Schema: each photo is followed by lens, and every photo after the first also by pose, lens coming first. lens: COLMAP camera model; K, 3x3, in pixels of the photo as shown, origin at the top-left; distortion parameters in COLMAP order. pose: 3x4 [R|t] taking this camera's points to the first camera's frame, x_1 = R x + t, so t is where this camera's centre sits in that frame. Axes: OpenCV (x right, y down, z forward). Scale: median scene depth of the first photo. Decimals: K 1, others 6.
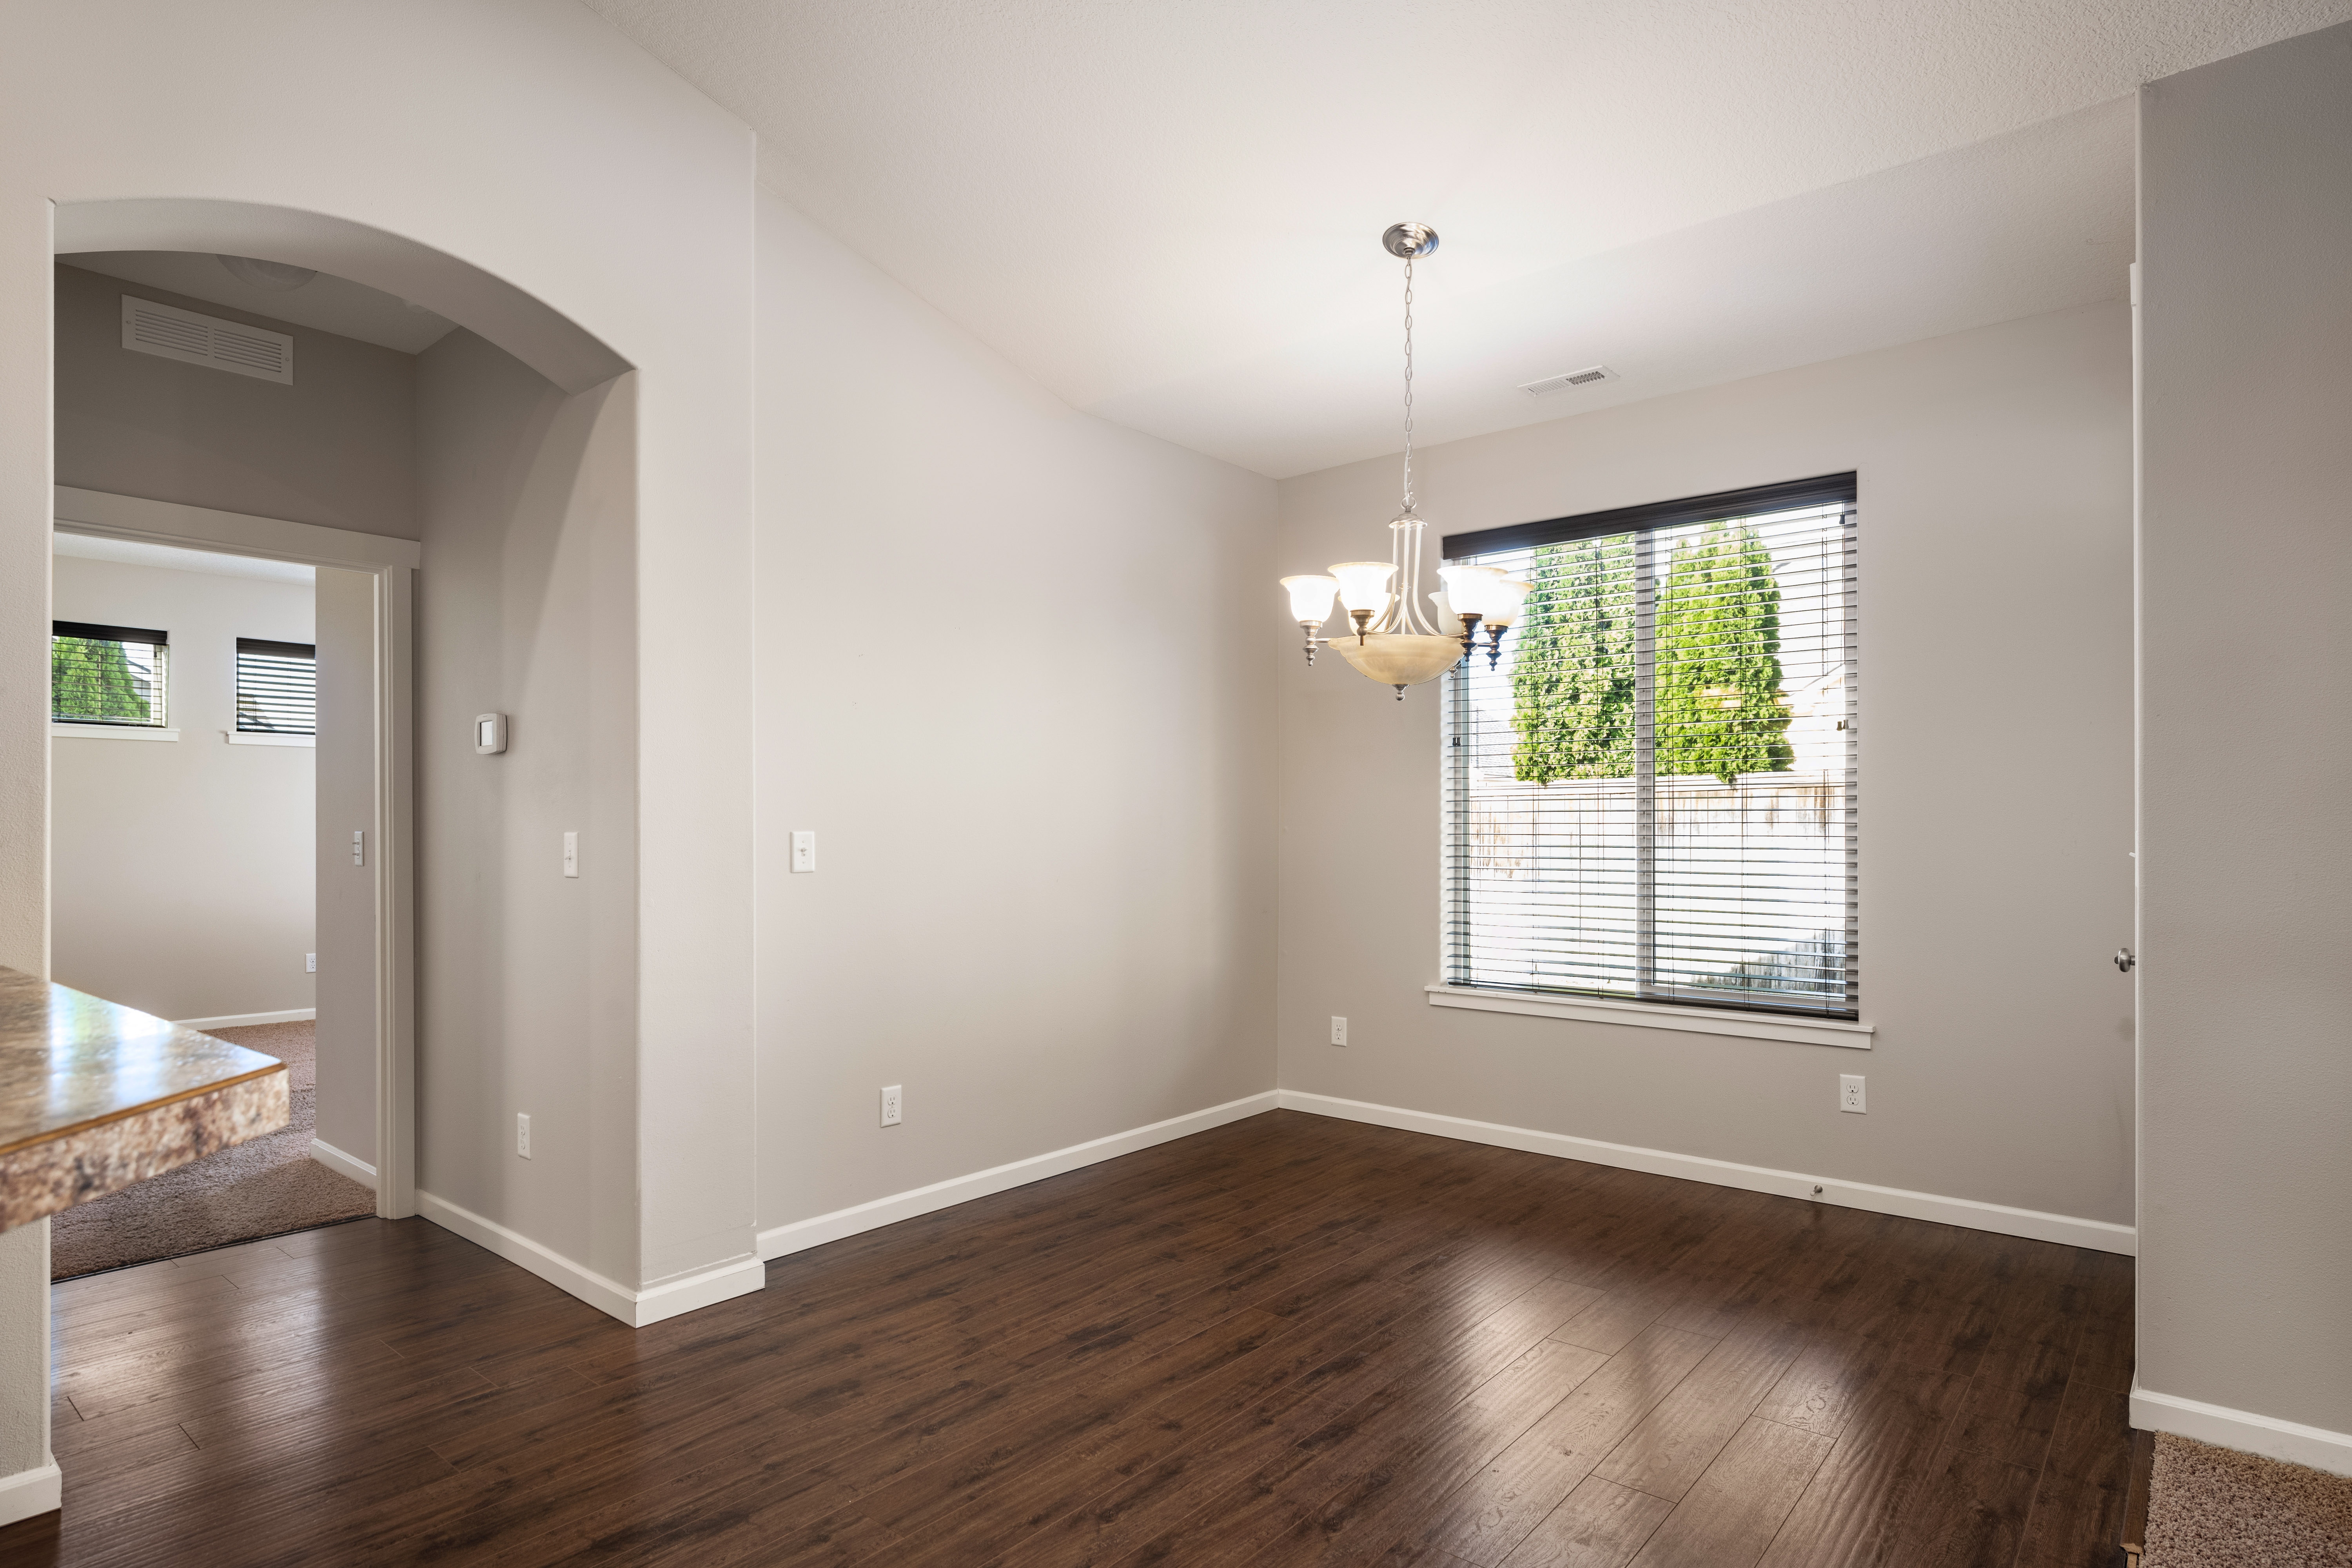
lens RADIAL K [[1259.9, 0, 1188.0], [0, 1259.9, 820.0], [0, 0, 1]] dist [-0.001899, -0.000396]
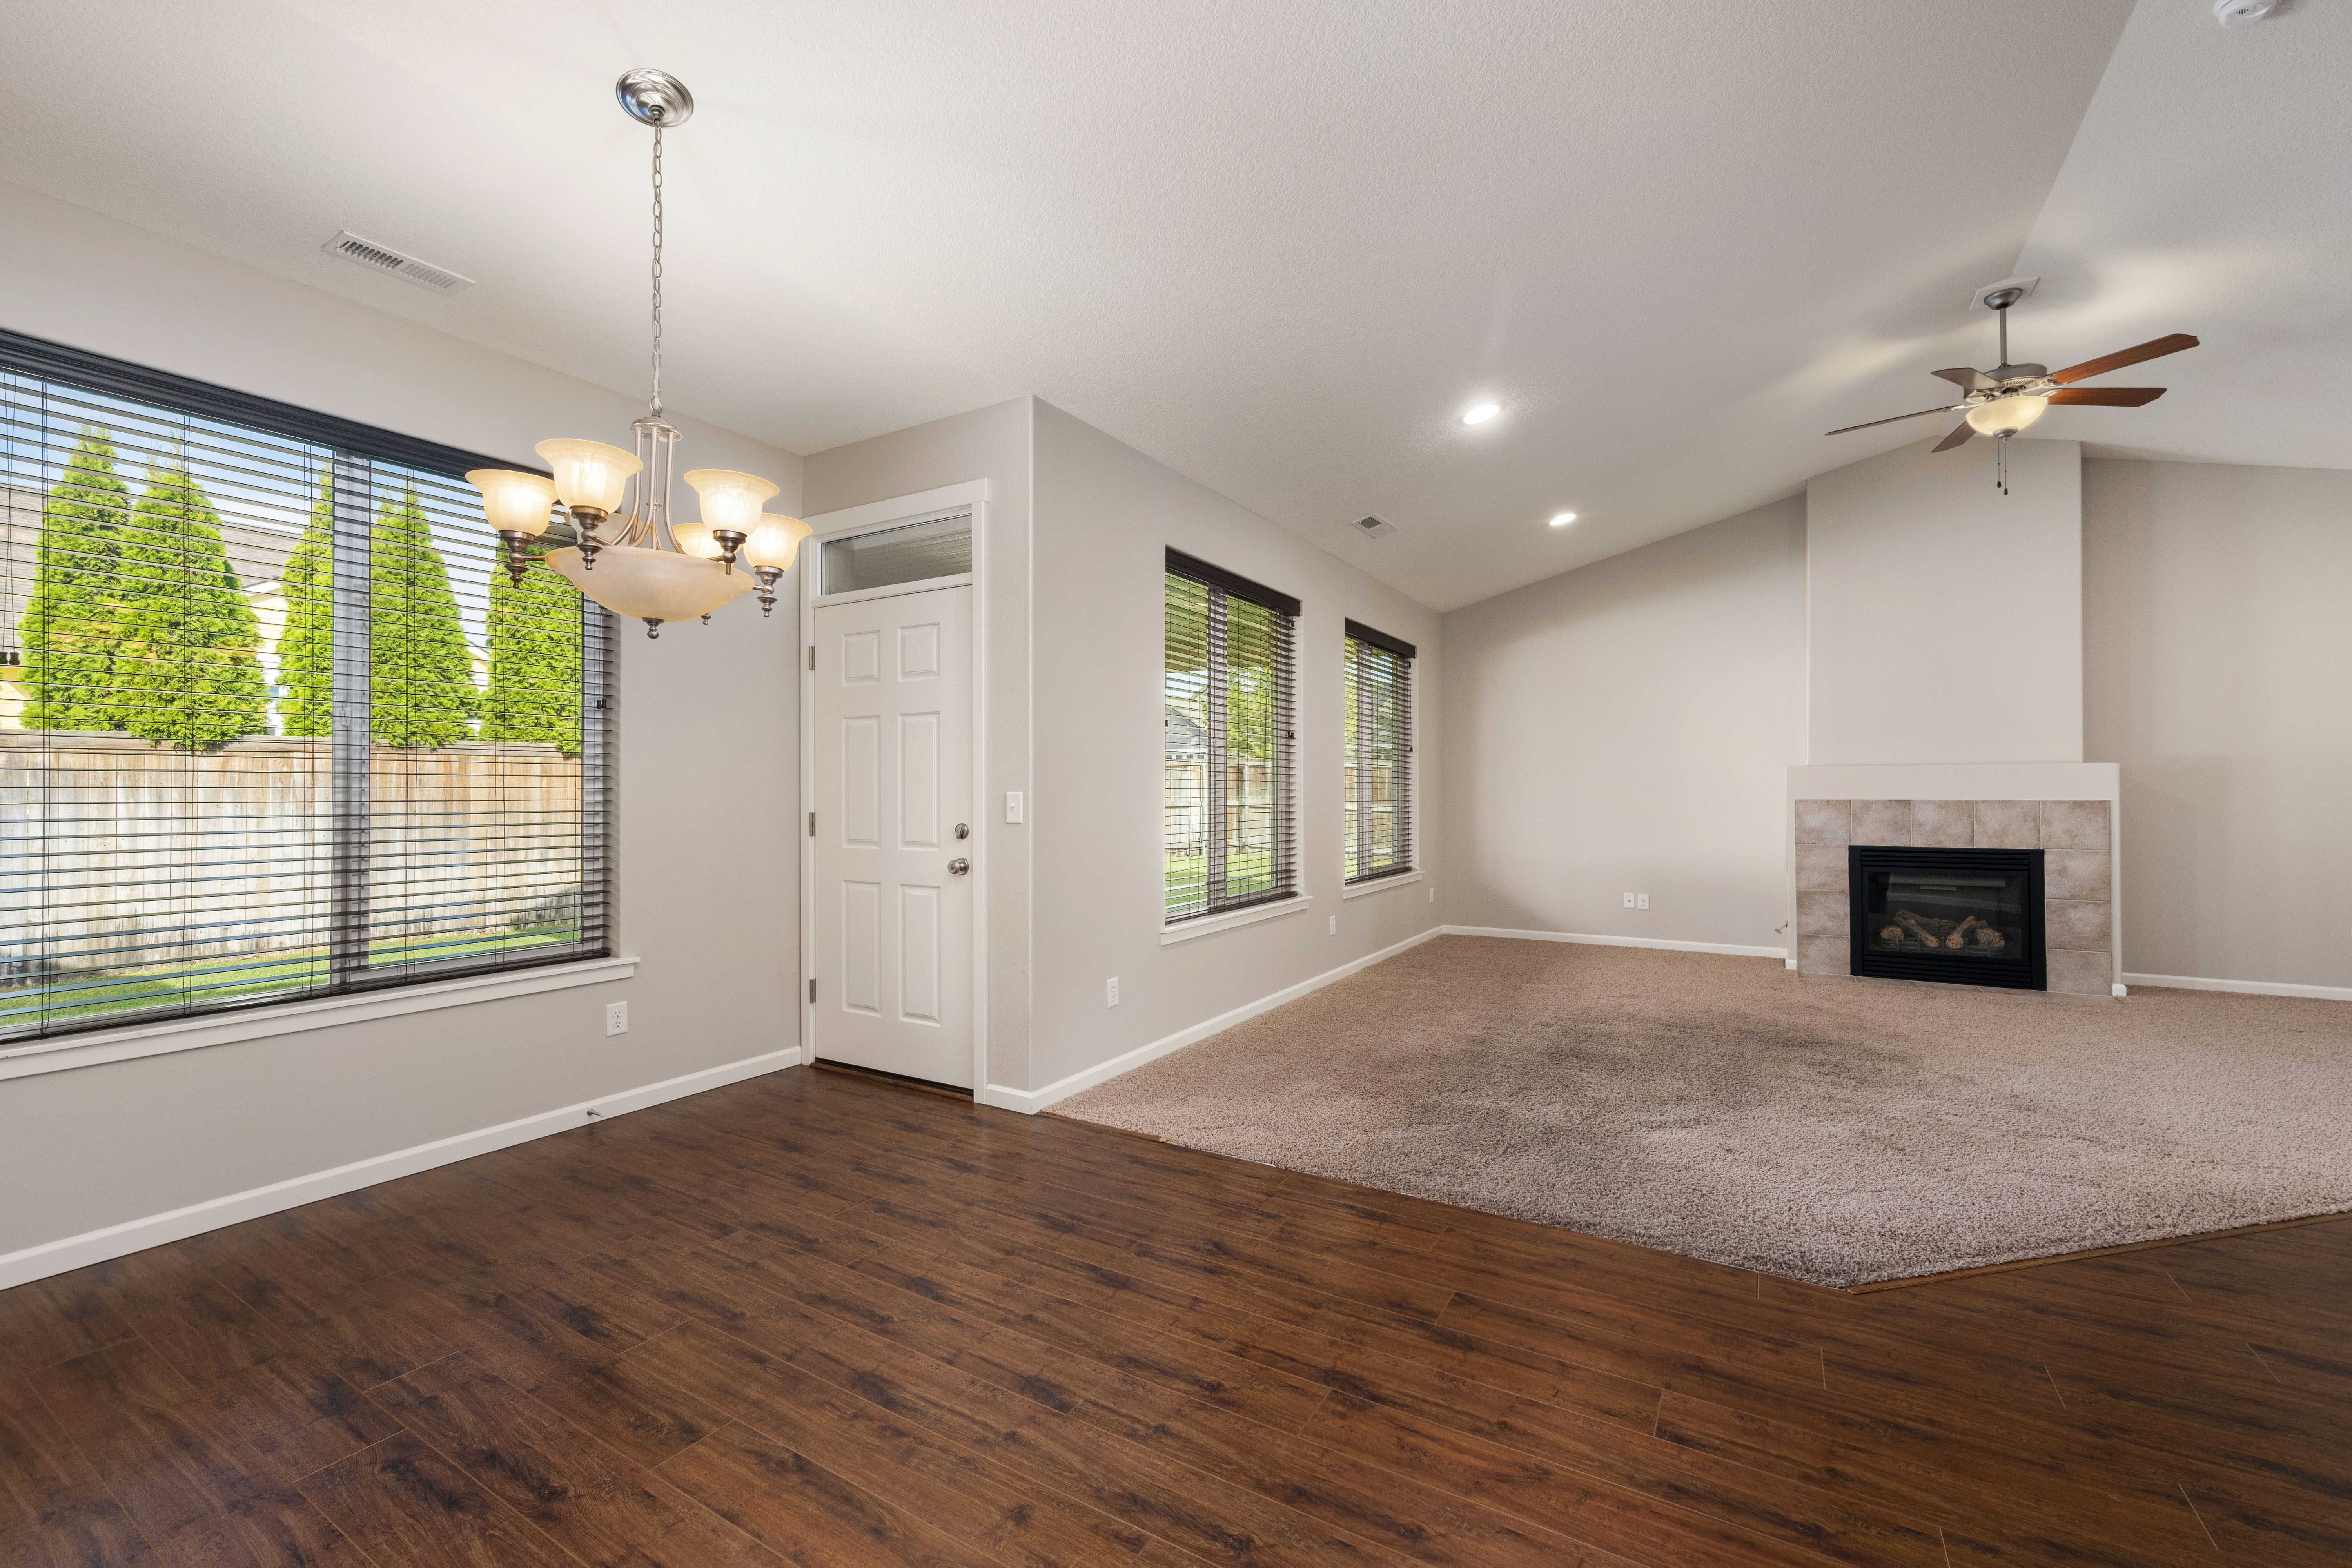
lens RADIAL K [[921.7, 0, 1146.4], [0, 921.7, 781.2], [0, 0, 1]] dist [0.000502, 0.000148]
pose [[-0.100356, 0.011244, 0.994888, -0.427407], [-0.001229, 0.999934, -0.011425, 0.005825], [-0.994951, -0.002369, -0.100336, 0.668109]]
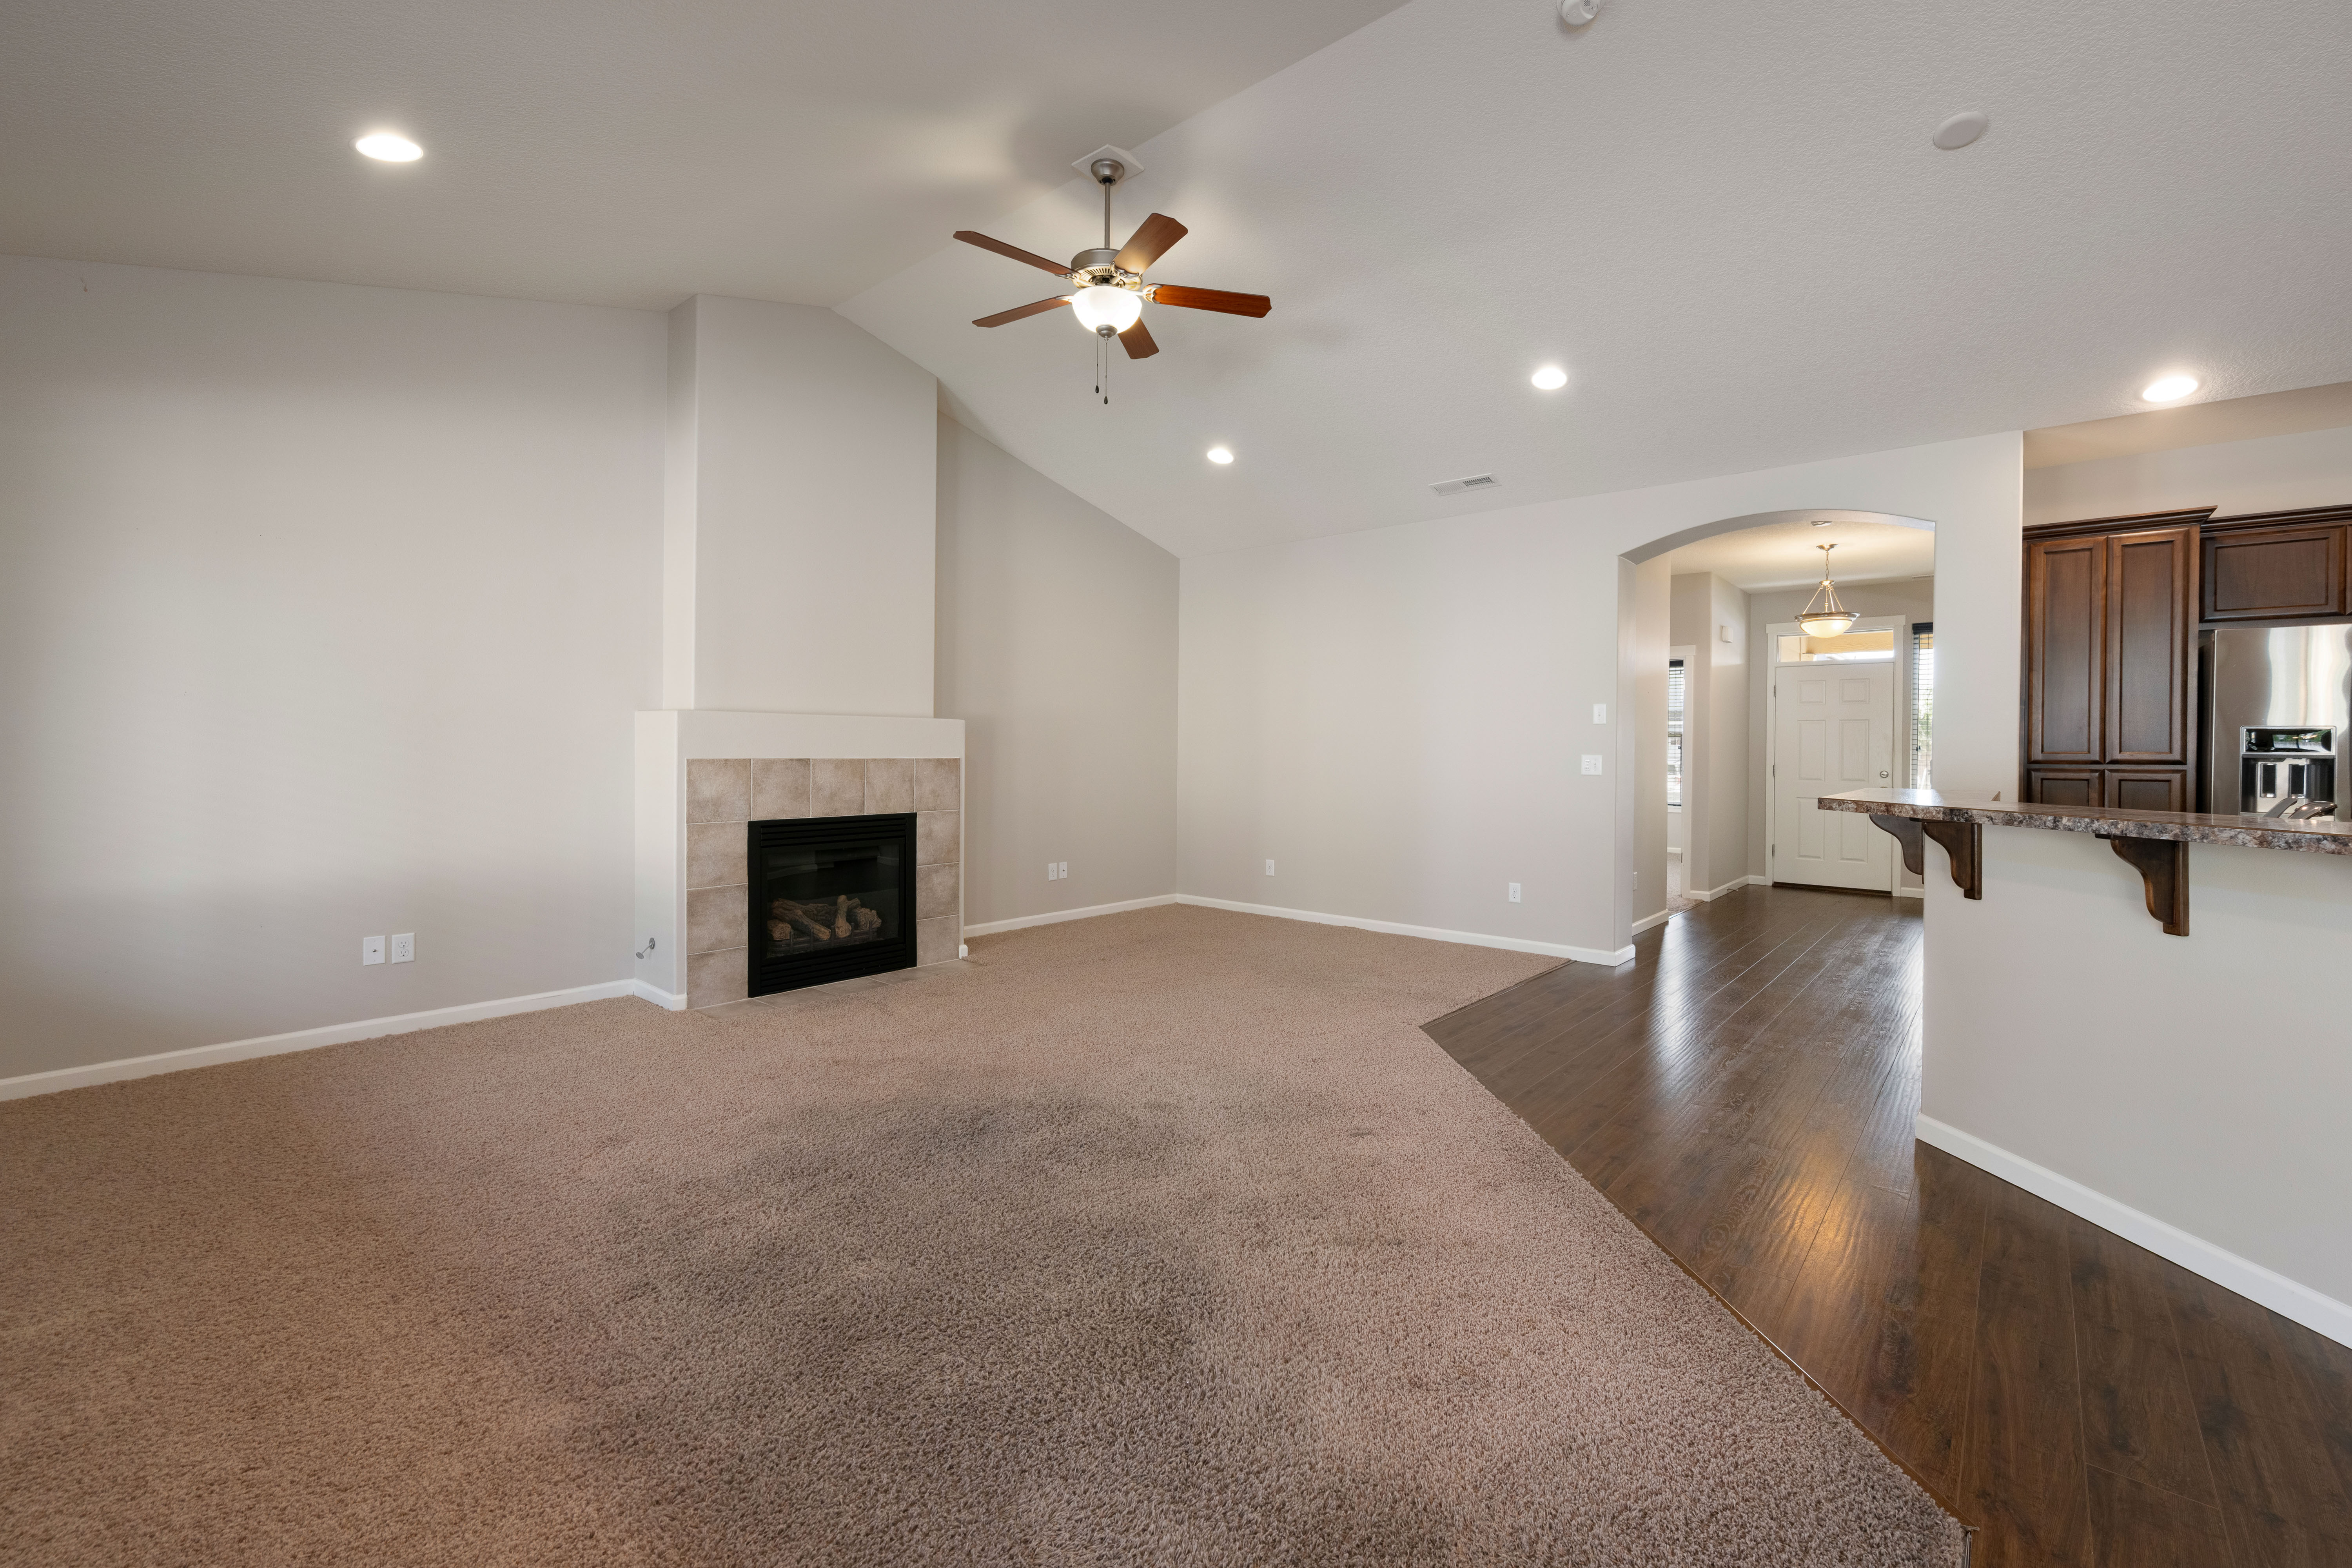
lens RADIAL K [[1032.0, 0, 1172.0], [0, 1032.0, 756.7], [0, 0, 1]] dist [-0.000110, 0.000379]
pose [[-0.999724, -0.008389, 0.021952, 0.424232], [-0.008261, 0.999948, 0.005927, 0.003514], [-0.022000, 0.005744, -0.999741, 0.595668]]
